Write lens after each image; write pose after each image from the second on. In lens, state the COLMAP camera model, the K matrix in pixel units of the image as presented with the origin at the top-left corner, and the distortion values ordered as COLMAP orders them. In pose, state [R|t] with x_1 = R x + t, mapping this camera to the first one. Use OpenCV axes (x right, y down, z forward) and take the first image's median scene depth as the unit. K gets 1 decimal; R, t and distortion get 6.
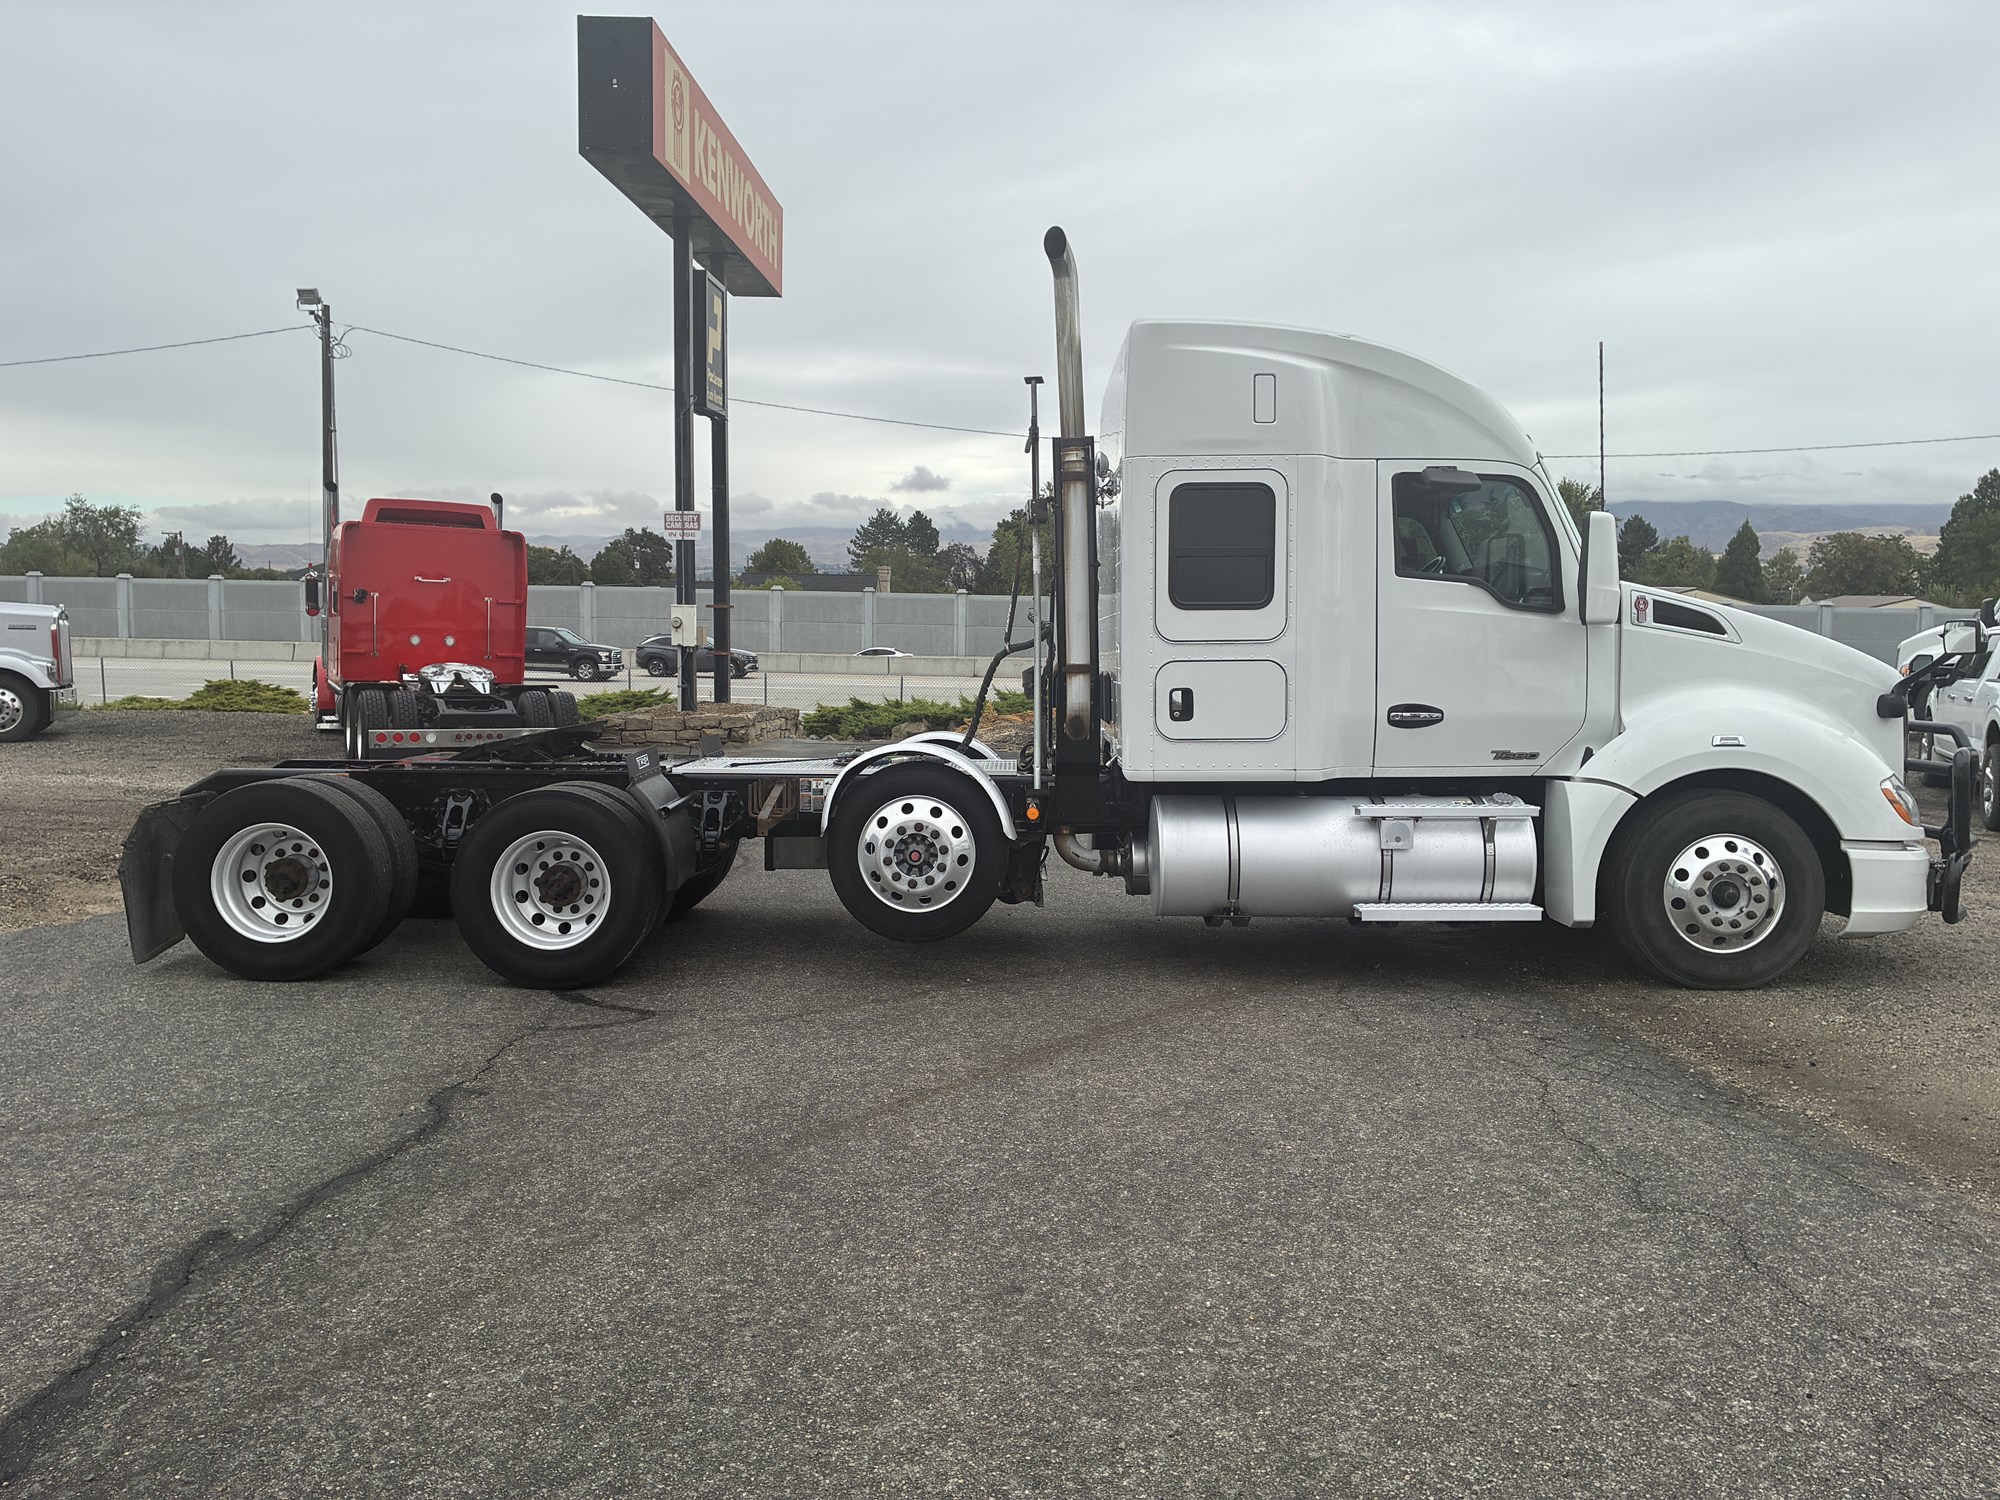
lens RADIAL K [[1466.7, 0, 1000.0], [0, 1466.7, 750.0], [0, 0, 1]] dist [0.002864, 0.001305]
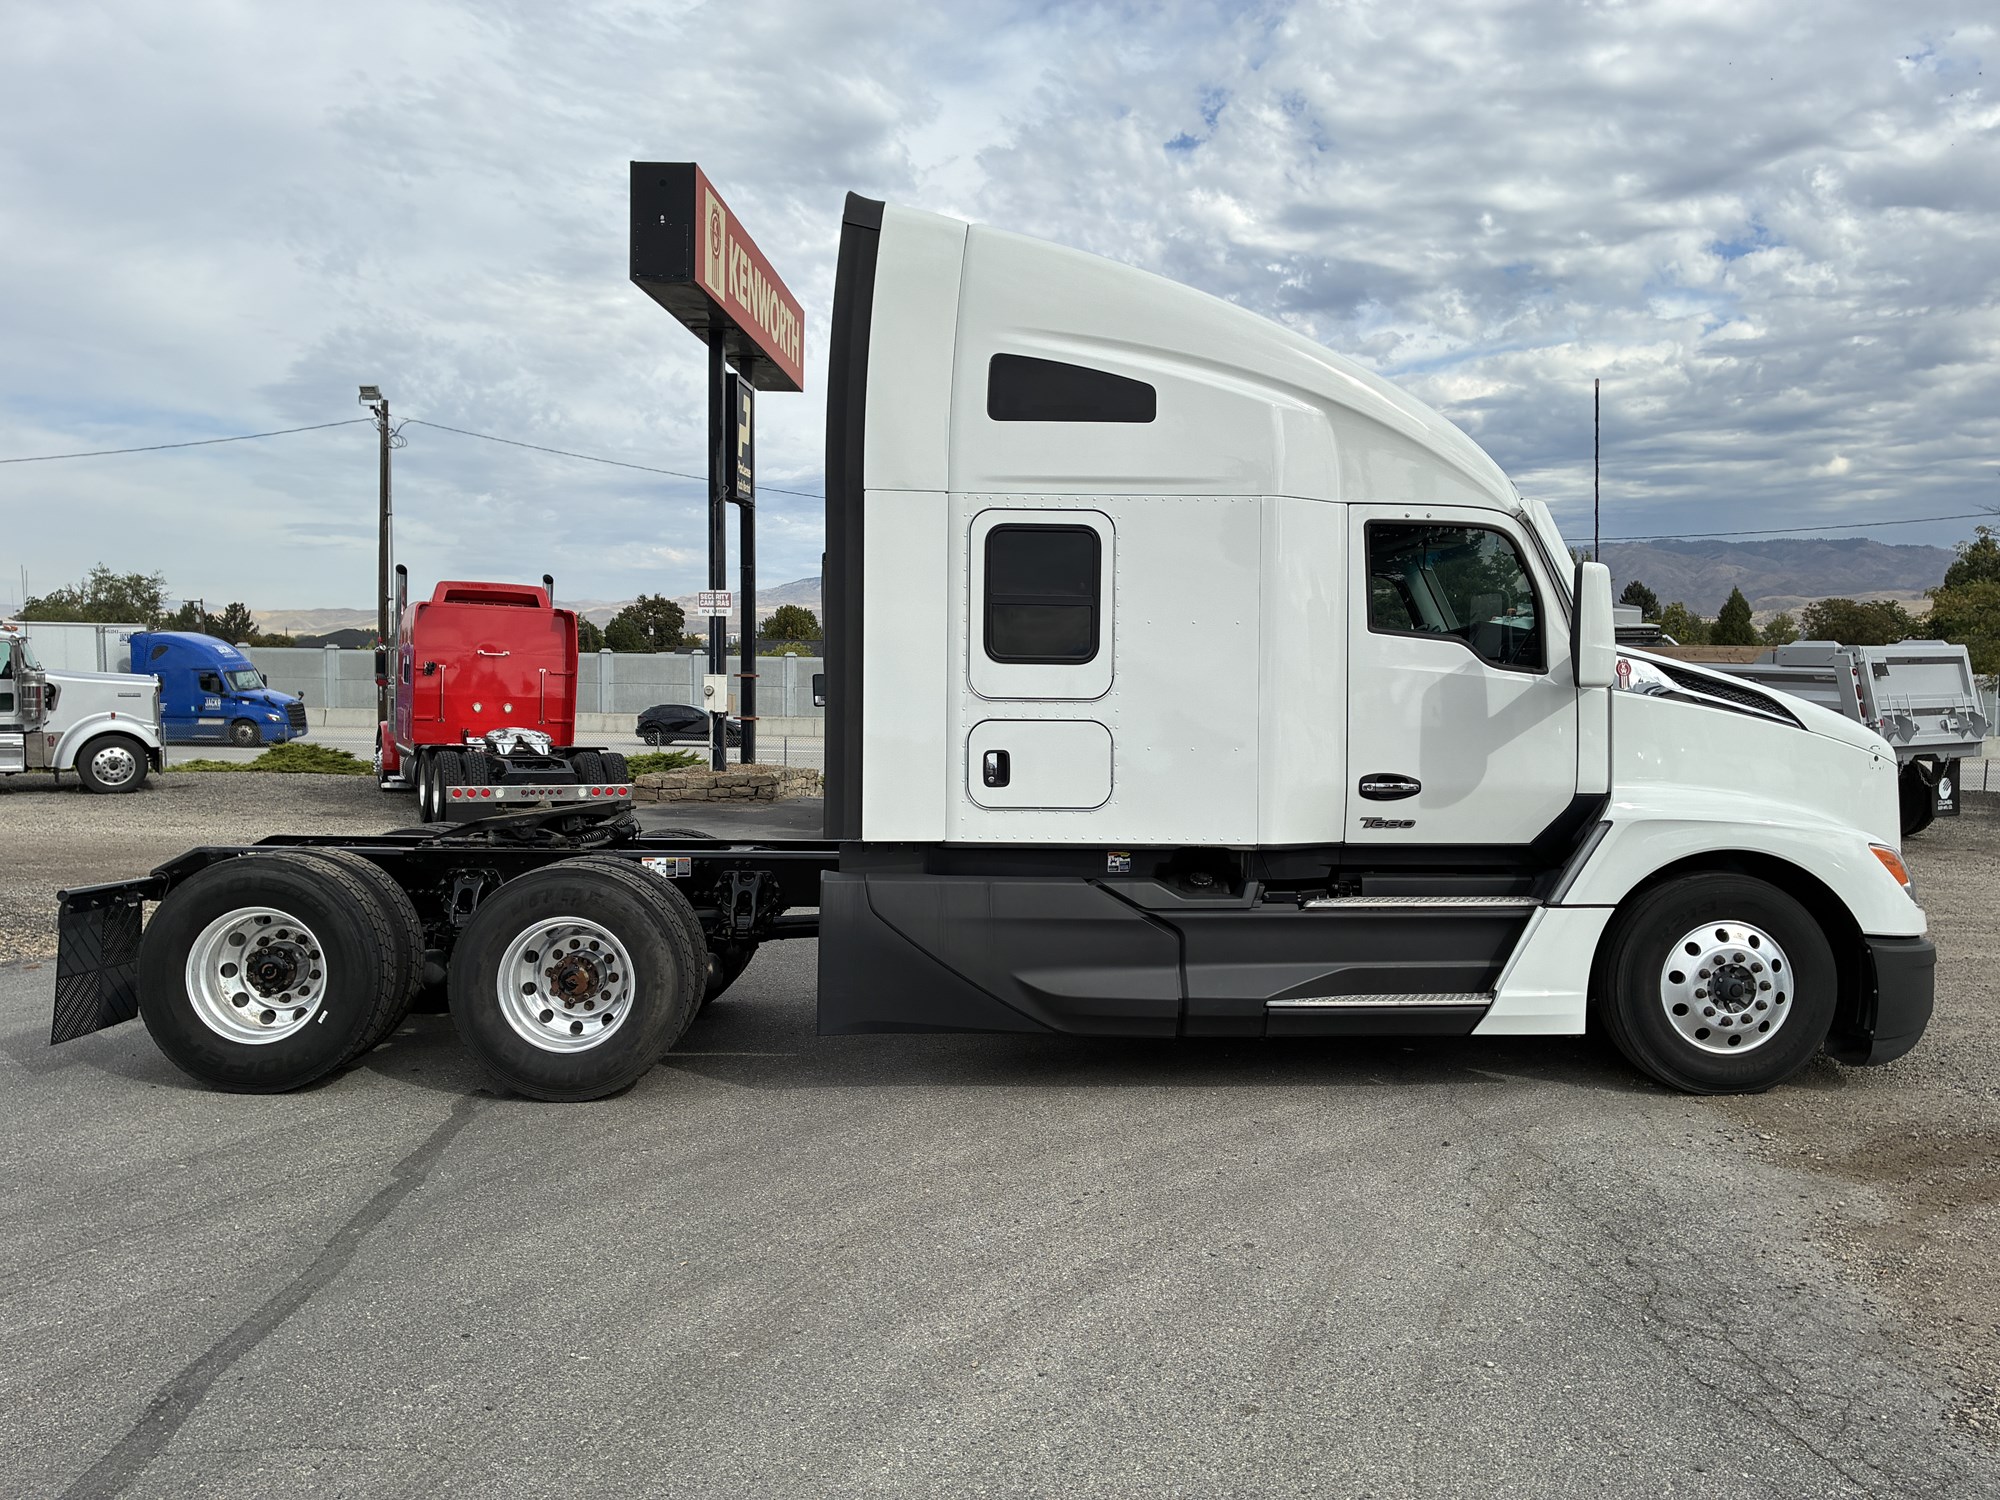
lens RADIAL K [[1468.3, 0, 1003.0], [0, 1468.3, 742.3], [0, 0, 1]] dist [0.021141, -0.001195]
pose [[0.999987, -0.001335, -0.004865, 0.005447], [0.001095, 0.998790, -0.049168, 0.006005], [0.004924, 0.049162, 0.998779, -0.095559]]
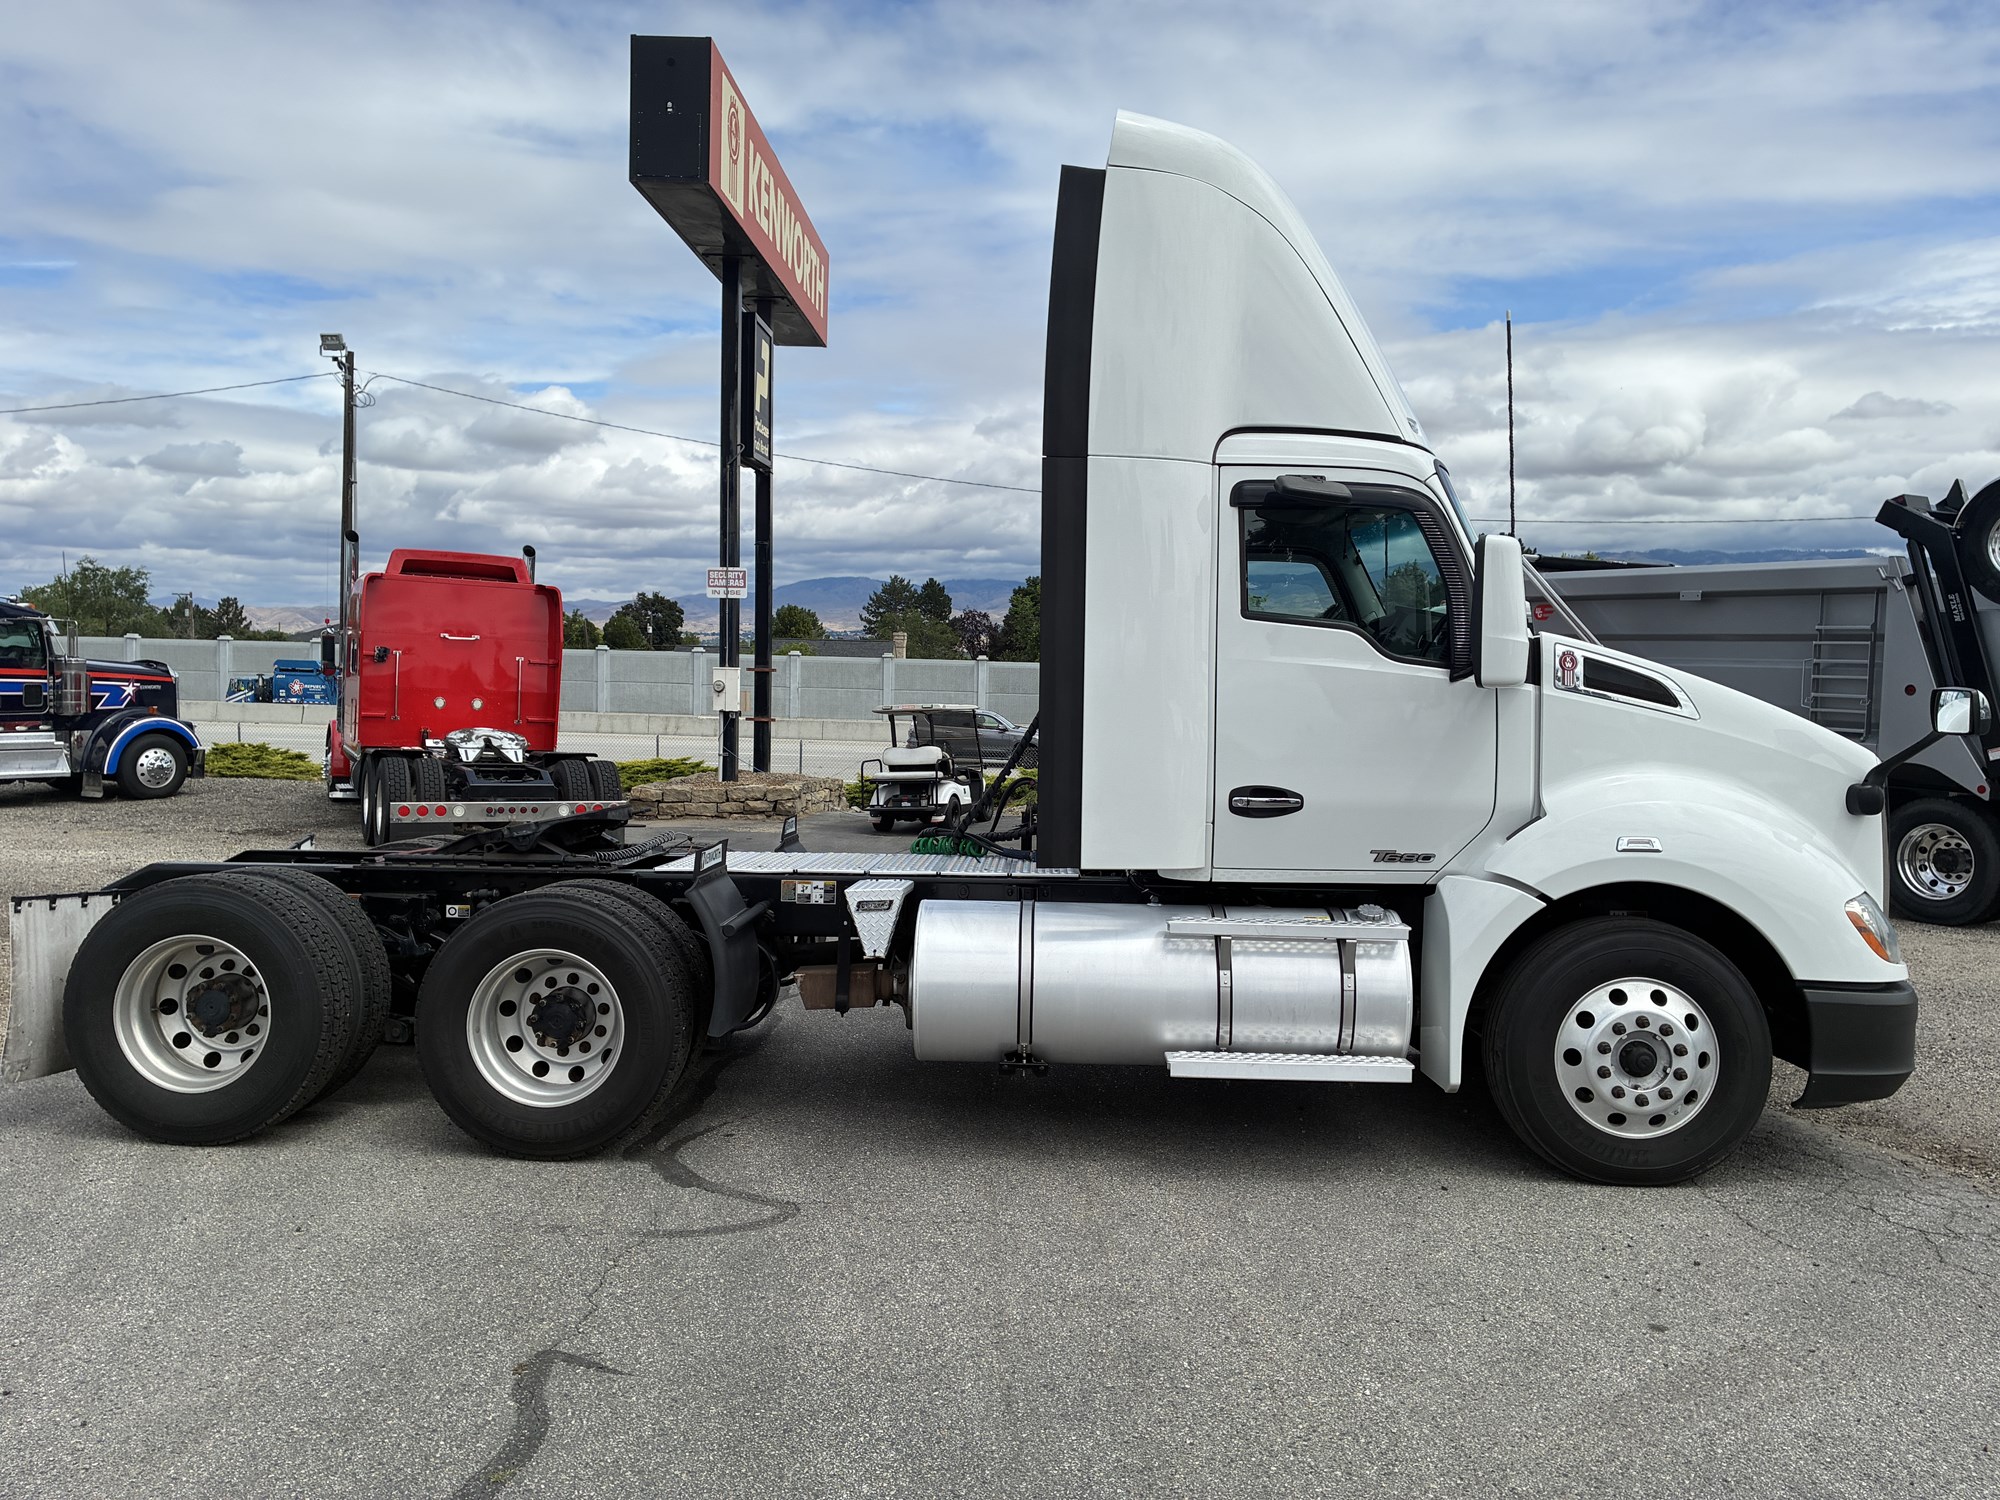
lens RADIAL K [[1478.8, 0, 987.7], [0, 1478.8, 747.3], [0, 0, 1]] dist [0.042882, -0.069921]
pose [[0.999855, 0.008130, -0.014955, -0.034858], [-0.008840, 0.998806, -0.048053, -0.004500], [0.014547, 0.048178, 0.998733, 0.065118]]
